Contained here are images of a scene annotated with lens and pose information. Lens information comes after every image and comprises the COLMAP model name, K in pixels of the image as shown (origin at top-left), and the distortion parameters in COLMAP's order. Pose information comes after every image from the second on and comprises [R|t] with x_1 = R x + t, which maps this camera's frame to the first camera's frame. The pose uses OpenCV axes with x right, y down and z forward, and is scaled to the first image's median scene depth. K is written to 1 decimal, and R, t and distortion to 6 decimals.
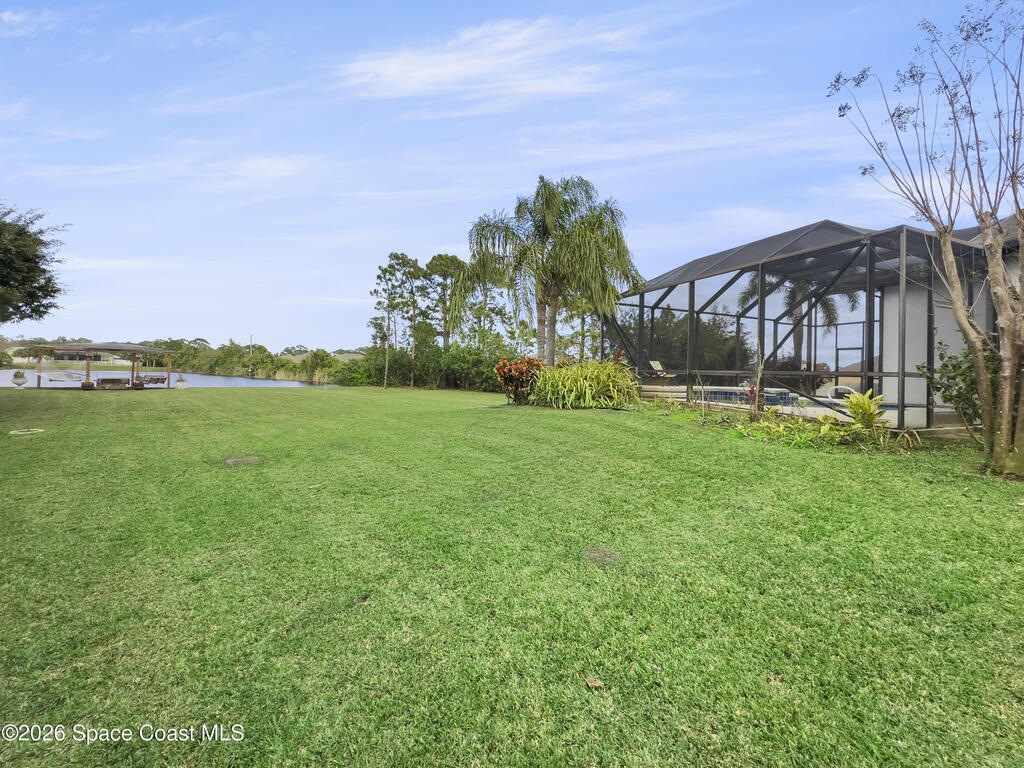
lens RADIAL K [[415.5, 0, 523.0], [0, 415.5, 387.7], [0, 0, 1]] dist [0.001966, -0.000426]
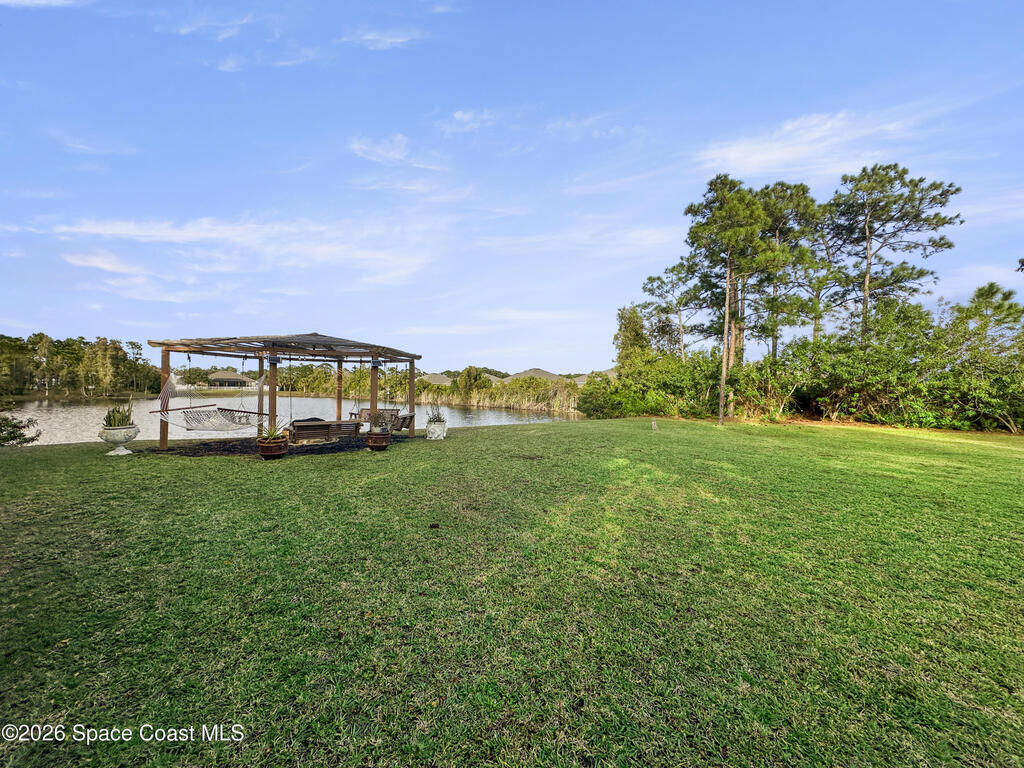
lens RADIAL K [[415.5, 0, 506.6], [0, 415.5, 391.0], [0, 0, 1]] dist [0.001966, -0.000426]
pose [[0.999458, -0.002694, 0.032814, -1.058773], [0.002233, 0.999899, 0.014070, -0.084705], [-0.032848, -0.013989, 0.999362, -0.231112]]
